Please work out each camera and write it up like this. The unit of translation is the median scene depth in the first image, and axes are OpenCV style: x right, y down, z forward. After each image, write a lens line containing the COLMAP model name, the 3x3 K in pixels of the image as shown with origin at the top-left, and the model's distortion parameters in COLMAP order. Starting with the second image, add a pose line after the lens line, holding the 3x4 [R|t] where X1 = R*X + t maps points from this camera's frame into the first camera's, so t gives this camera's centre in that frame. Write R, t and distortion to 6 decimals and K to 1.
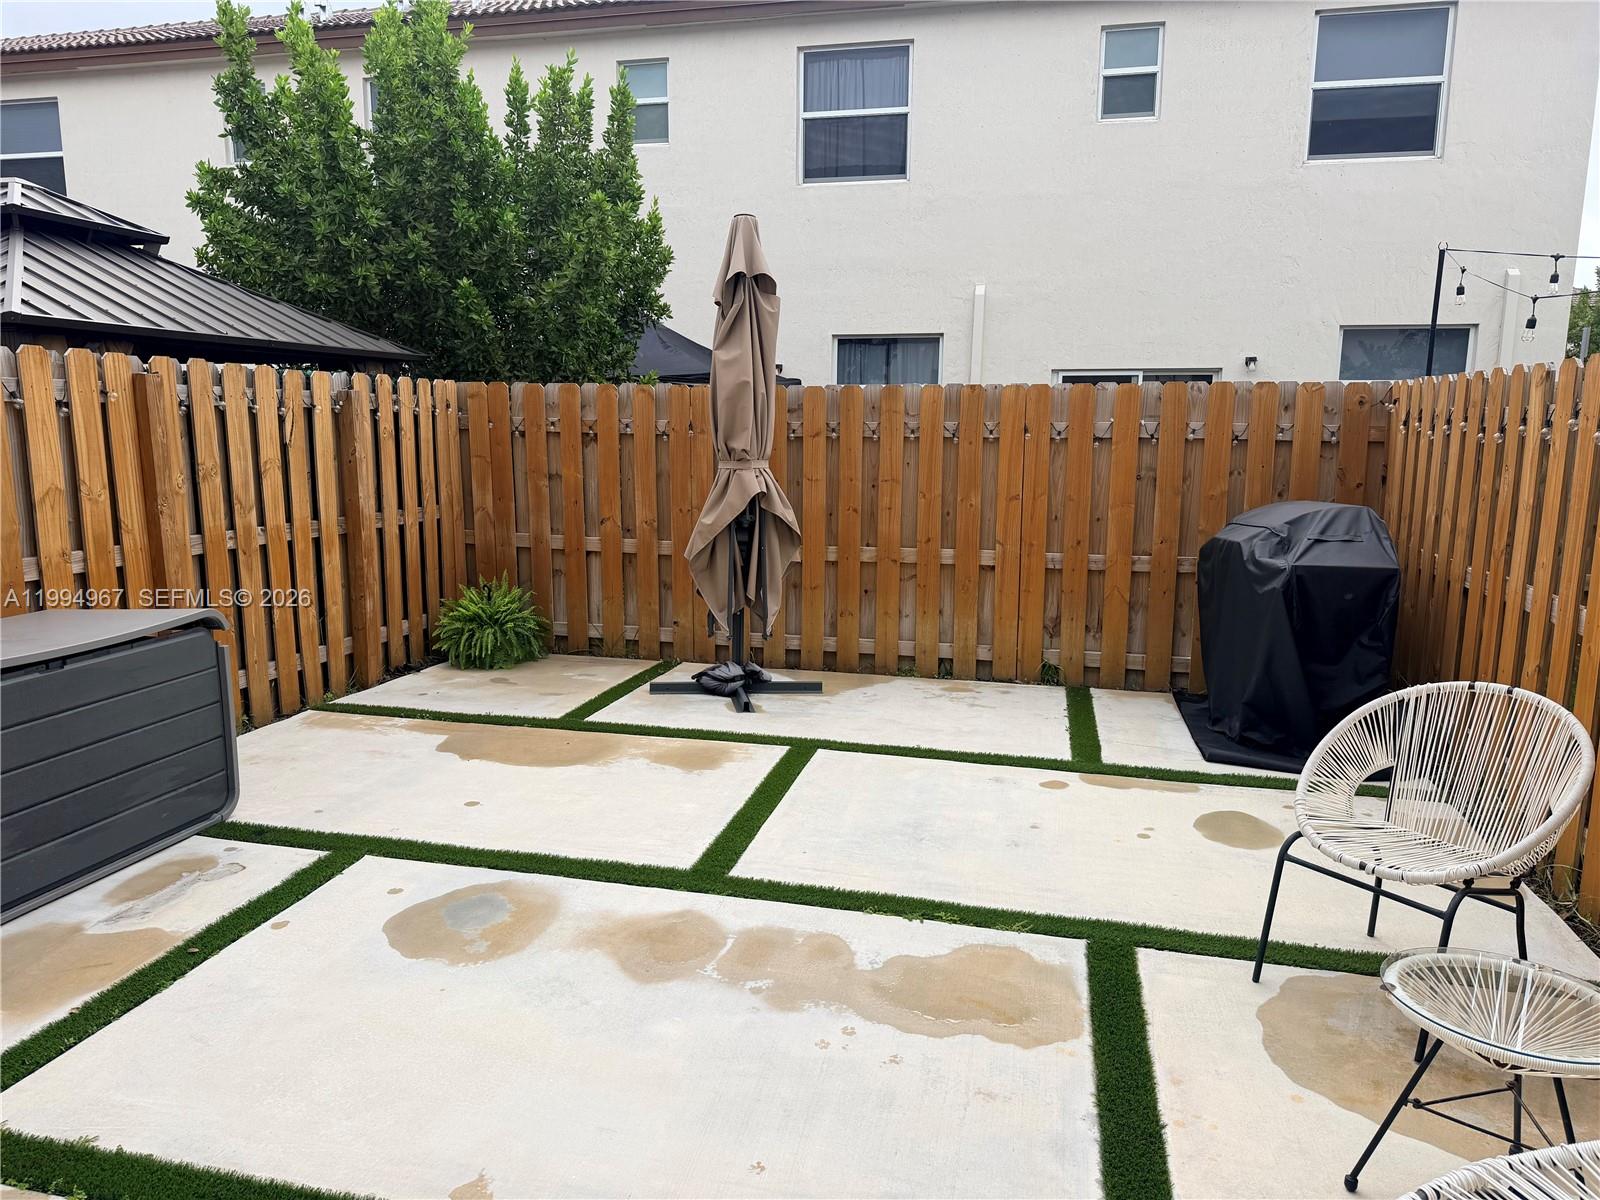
lens RADIAL K [[1113.6, 0, 799.2], [0, 1113.6, 604.3], [0, 0, 1]] dist [0.002890, 0.000035]
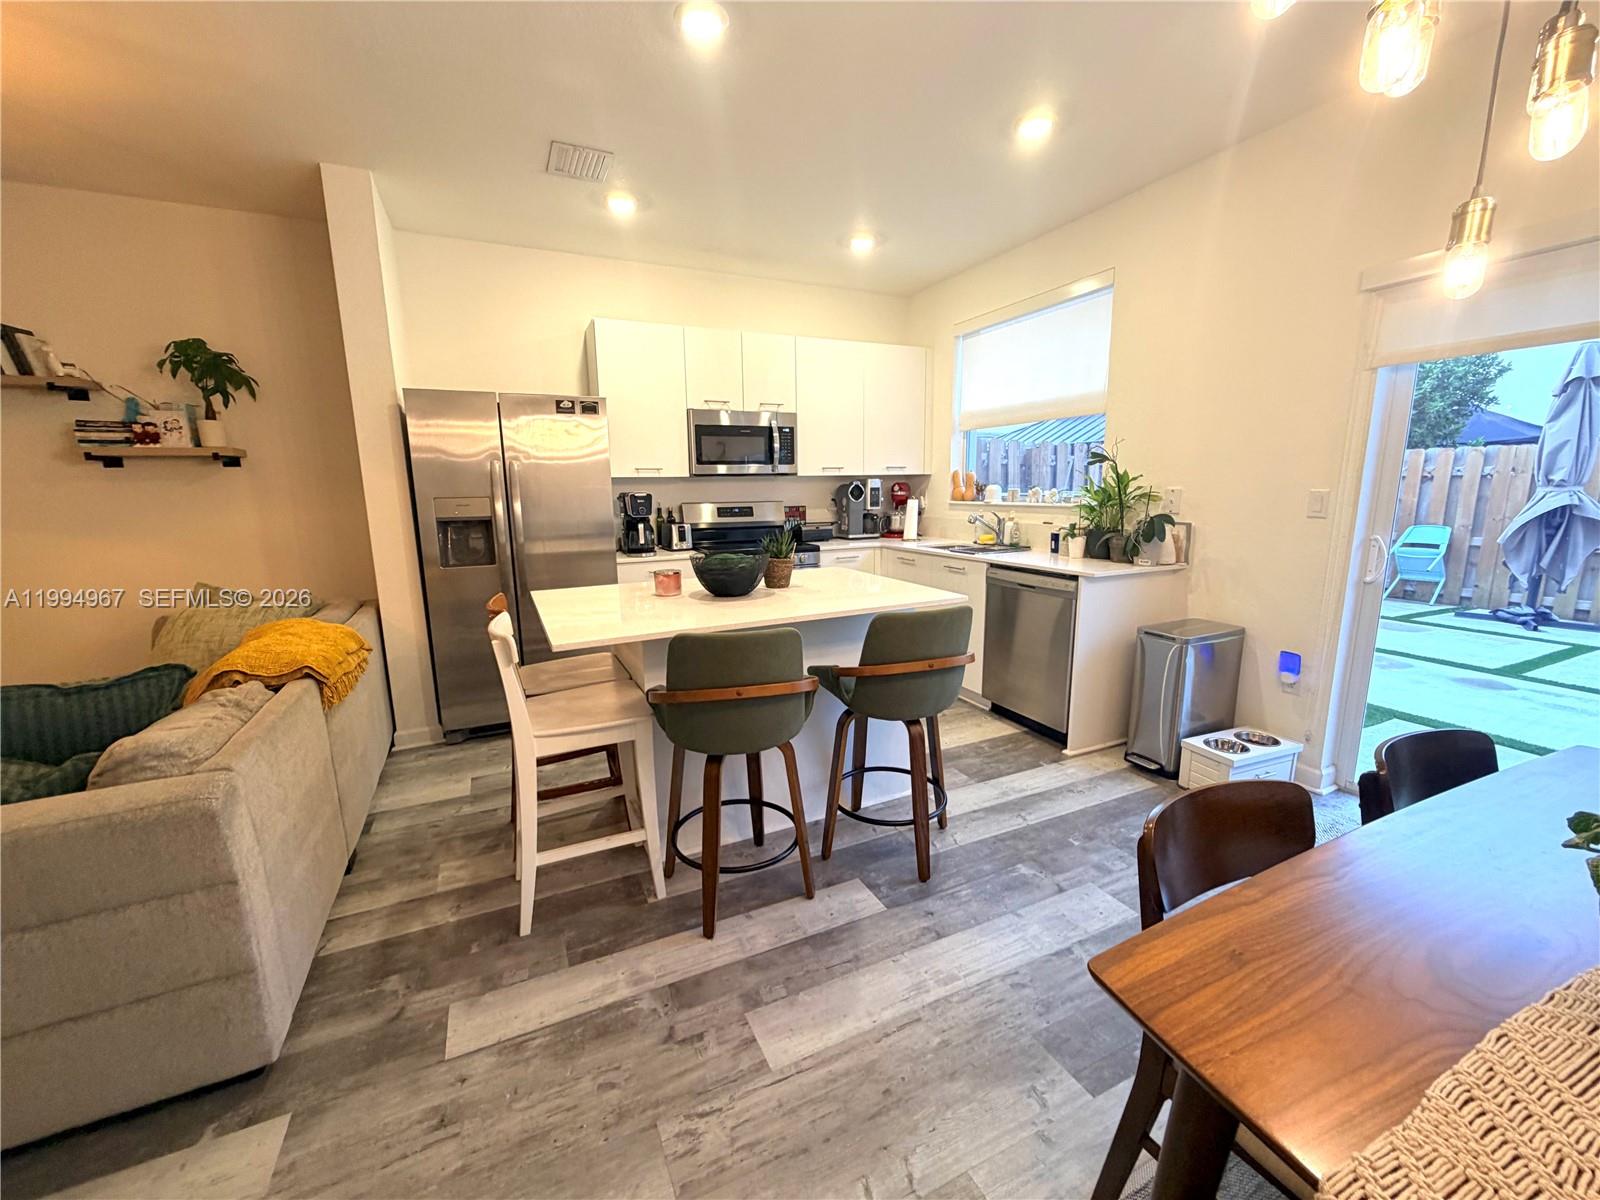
lens RADIAL K [[636.9, 0, 792.3], [0, 636.9, 601.3], [0, 0, 1]] dist [0.001912, 0.000445]
pose [[0.617537, 0.121645, -0.777079, 0.005875], [-0.115250, 0.991299, 0.063591, 0.109542], [0.778053, 0.050289, 0.626183, -0.480817]]
